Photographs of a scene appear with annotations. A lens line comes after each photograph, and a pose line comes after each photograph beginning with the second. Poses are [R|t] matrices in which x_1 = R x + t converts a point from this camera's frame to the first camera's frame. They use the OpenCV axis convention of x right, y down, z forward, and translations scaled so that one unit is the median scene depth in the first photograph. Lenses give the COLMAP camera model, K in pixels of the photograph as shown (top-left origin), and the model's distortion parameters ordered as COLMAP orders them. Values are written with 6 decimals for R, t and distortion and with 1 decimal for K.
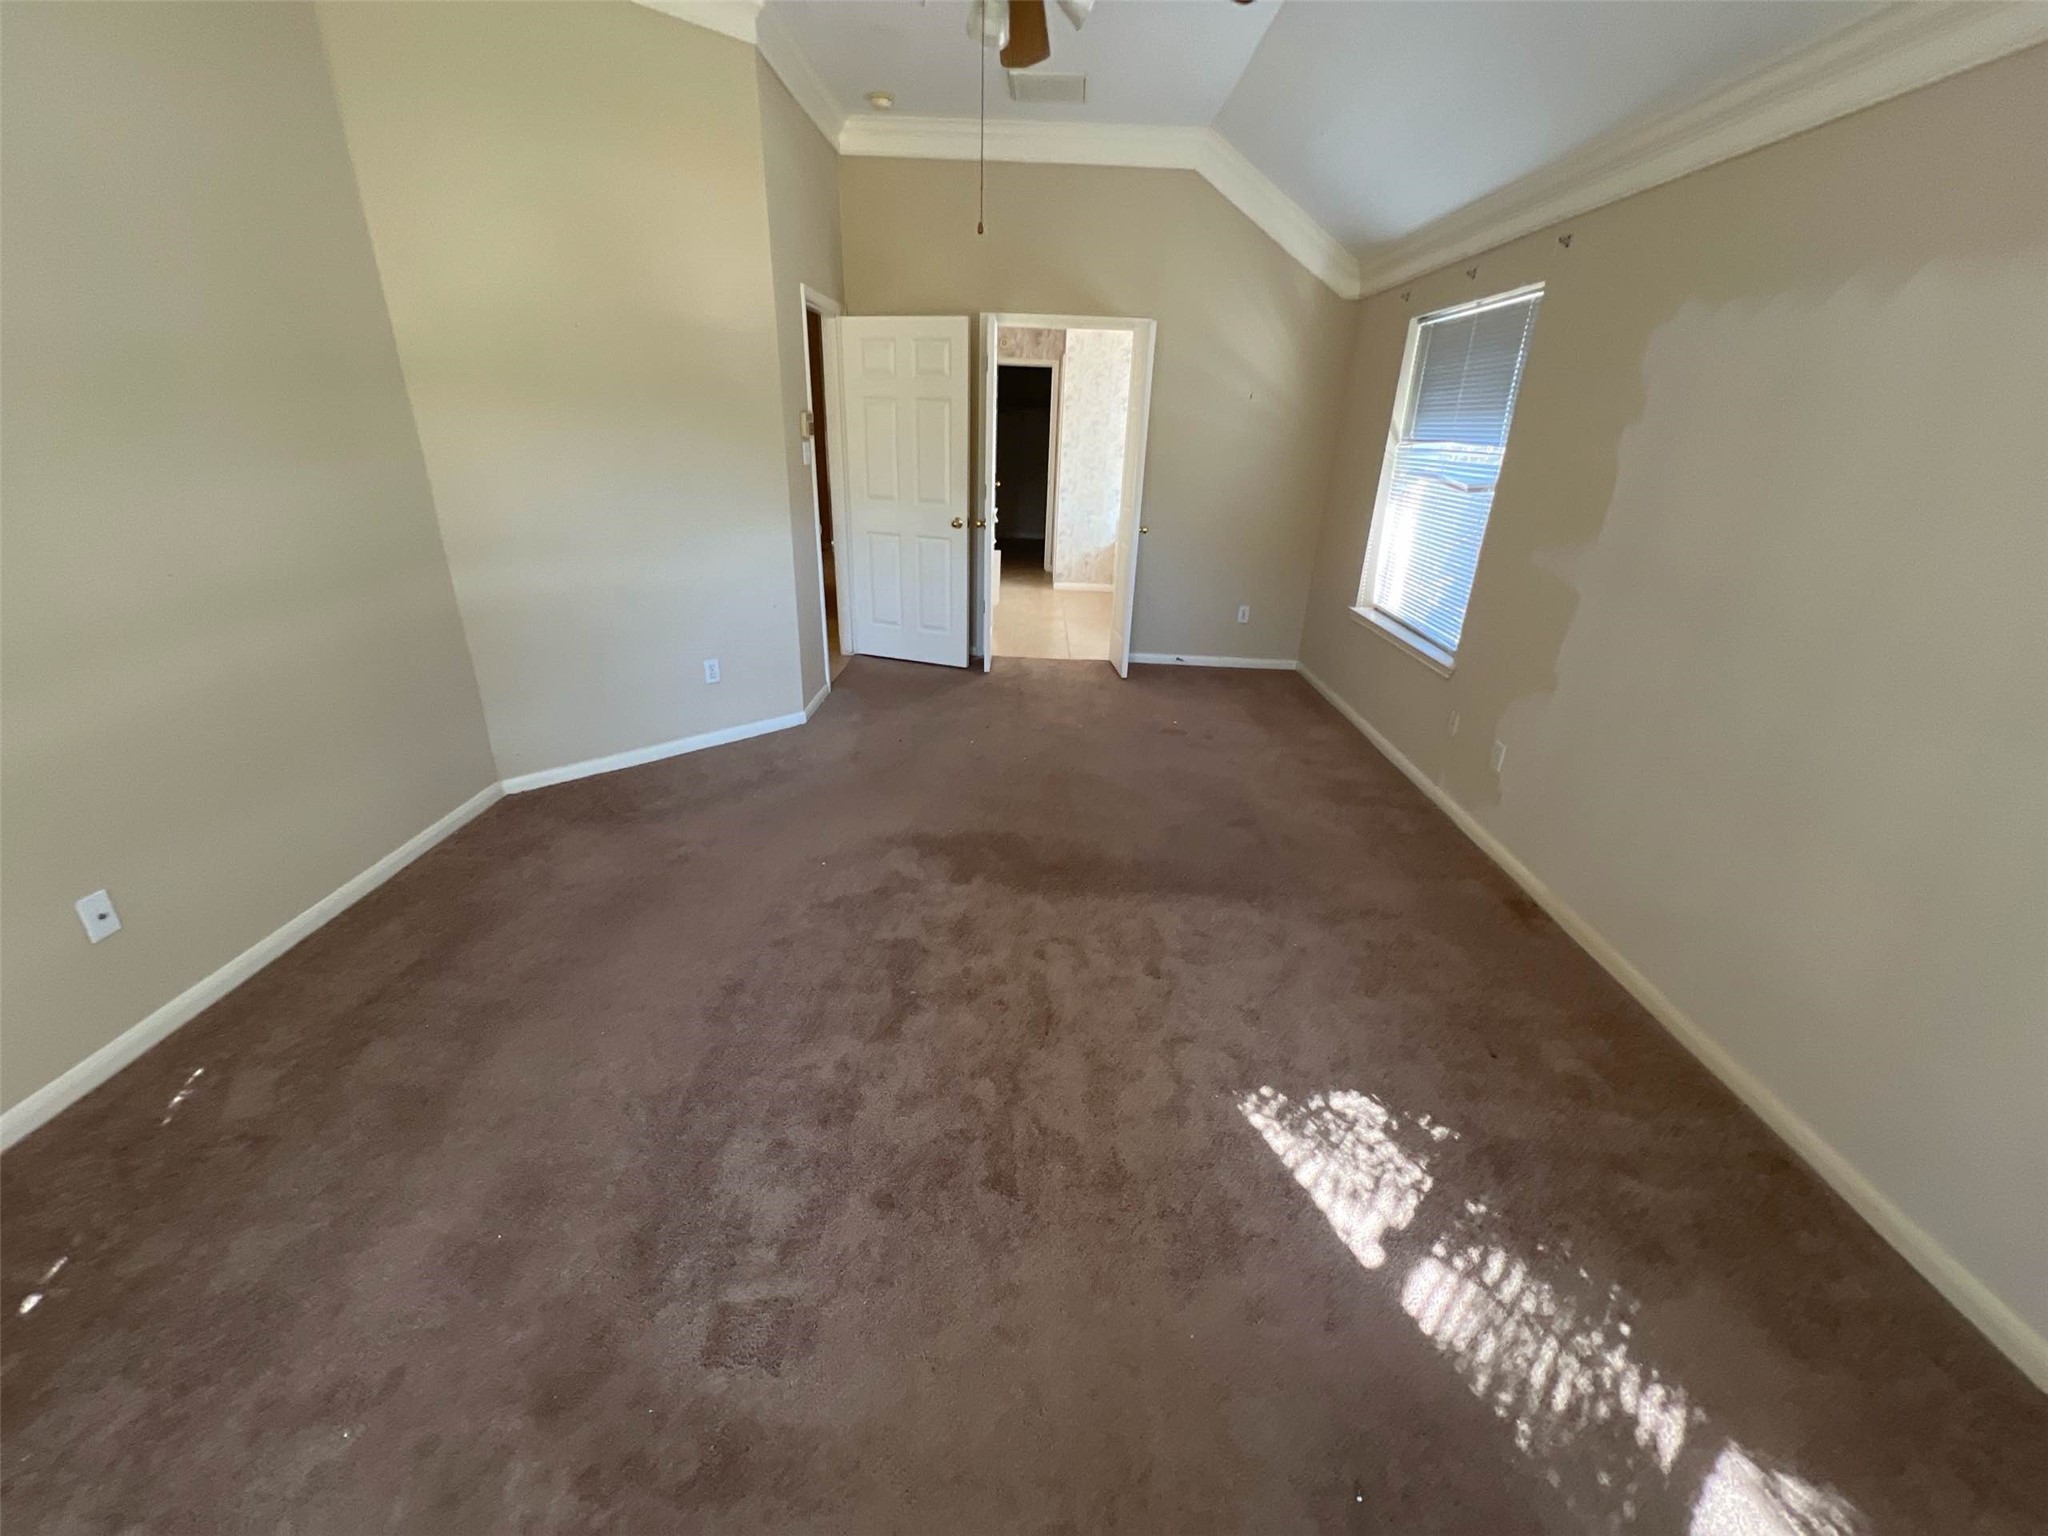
lens RADIAL K [[817.5, 0, 1024.0], [0, 817.5, 768.0], [0, 0, 1]] dist [-0.001287, -0.004907]
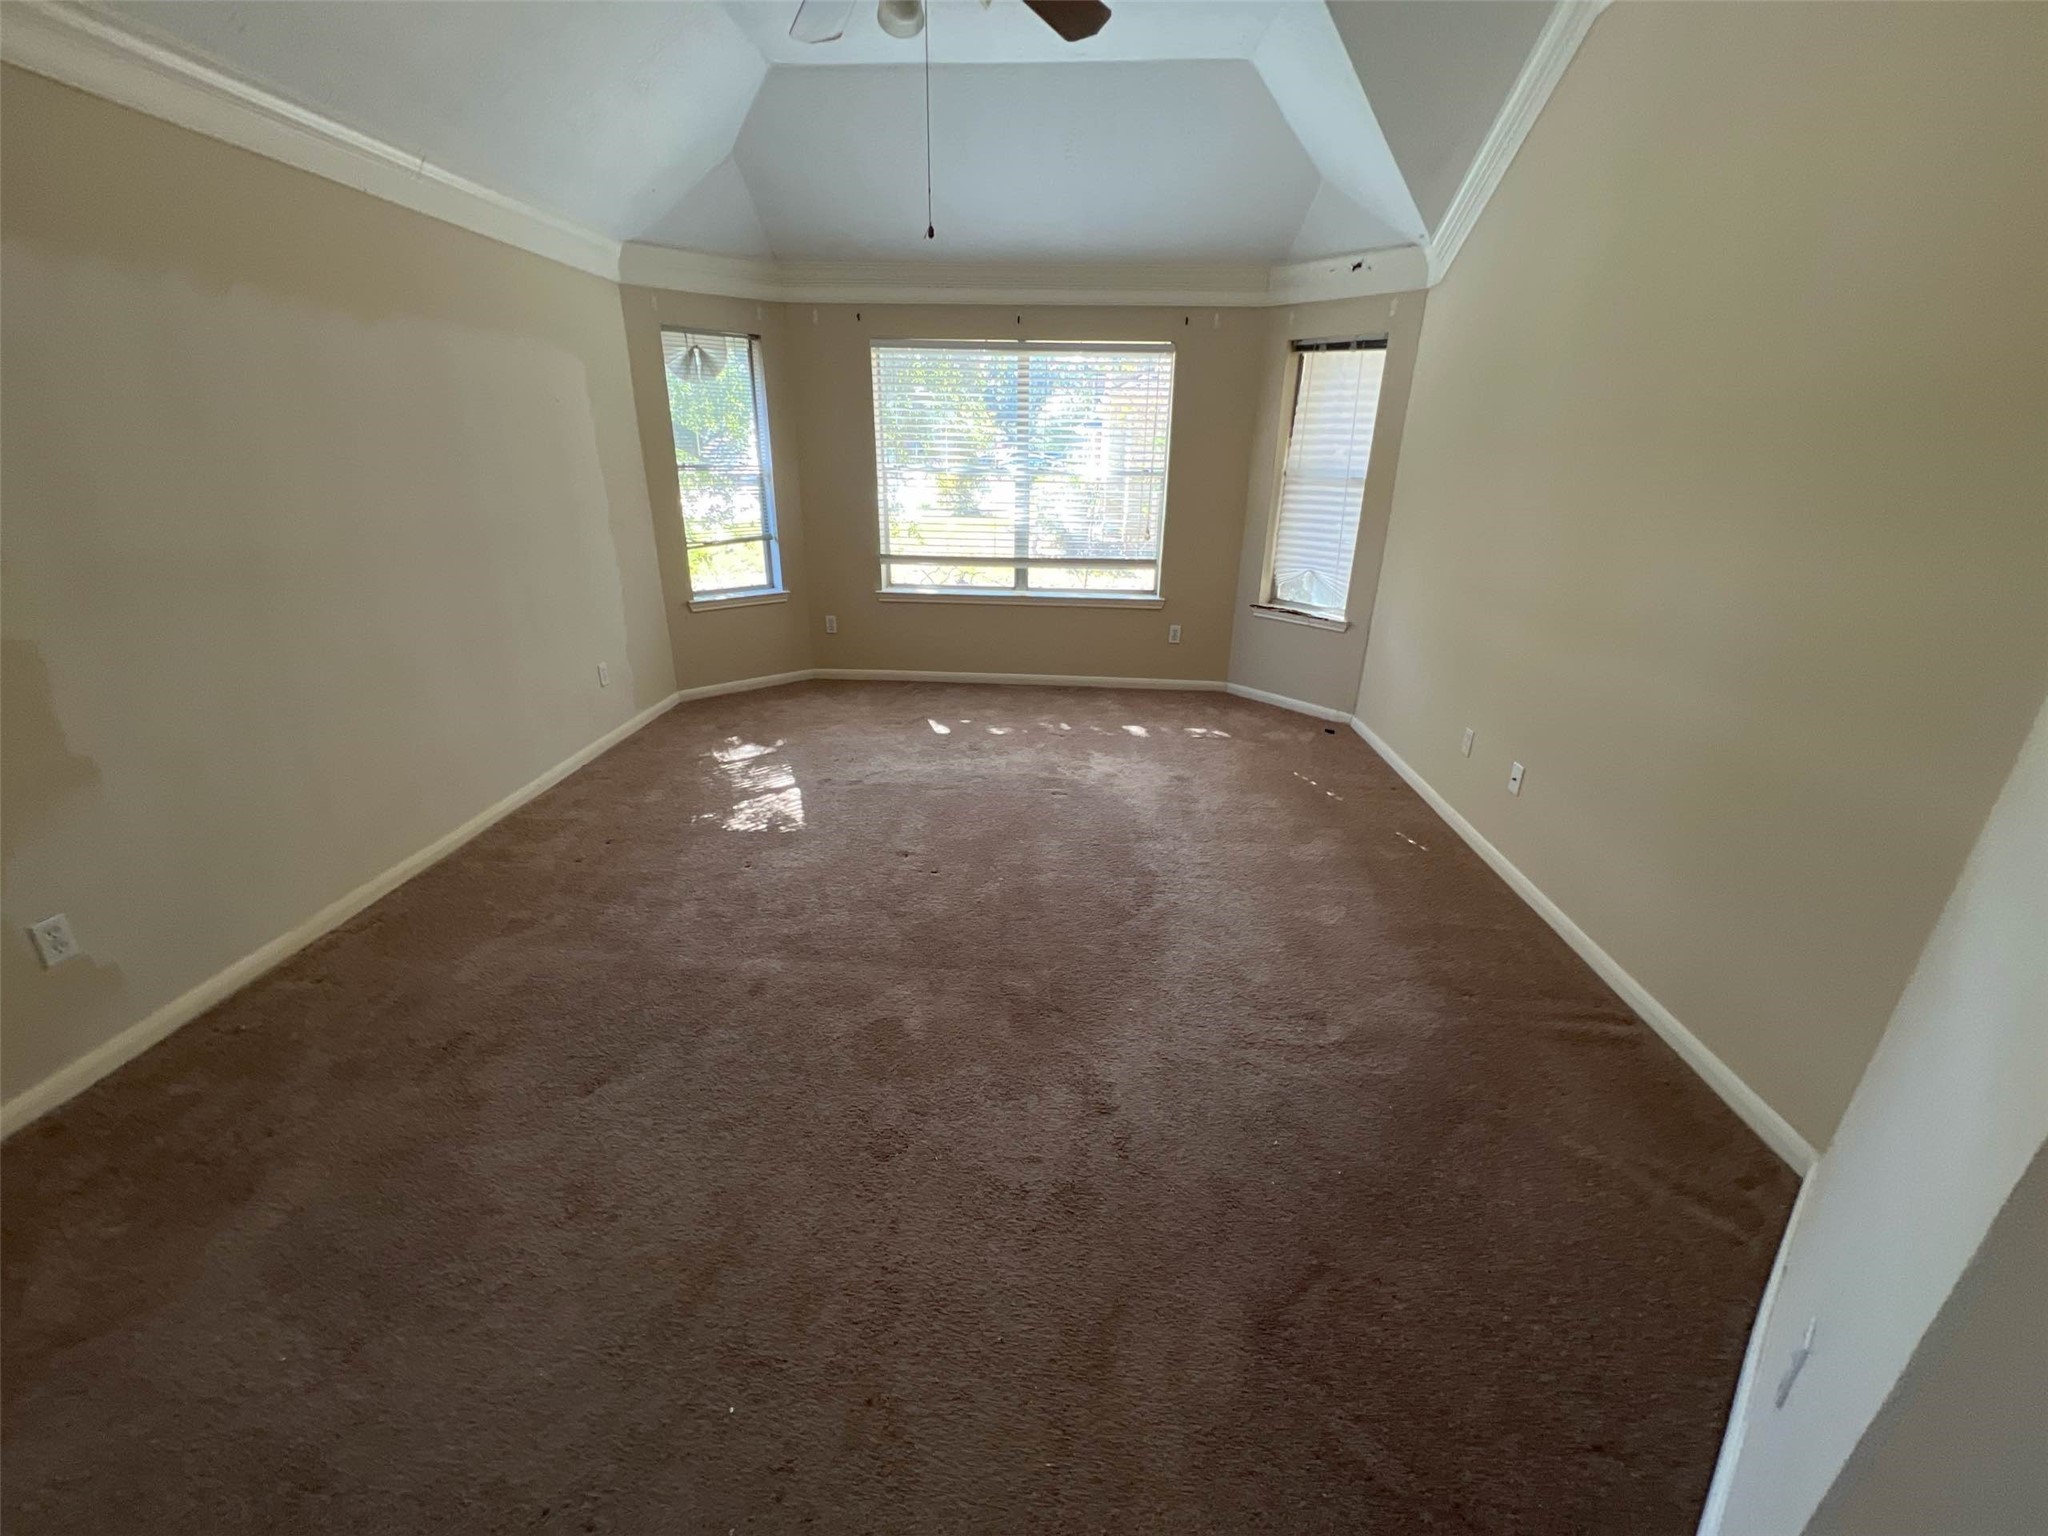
lens RADIAL K [[809.8, 0, 1024.0], [0, 809.8, 768.0], [0, 0, 1]] dist [-0.004365, 0.000161]
pose [[-0.998134, -0.059784, 0.012392, -0.196351], [-0.034305, 0.717047, 0.696180, -0.860543], [-0.050506, 0.694456, -0.717760, 2.081053]]
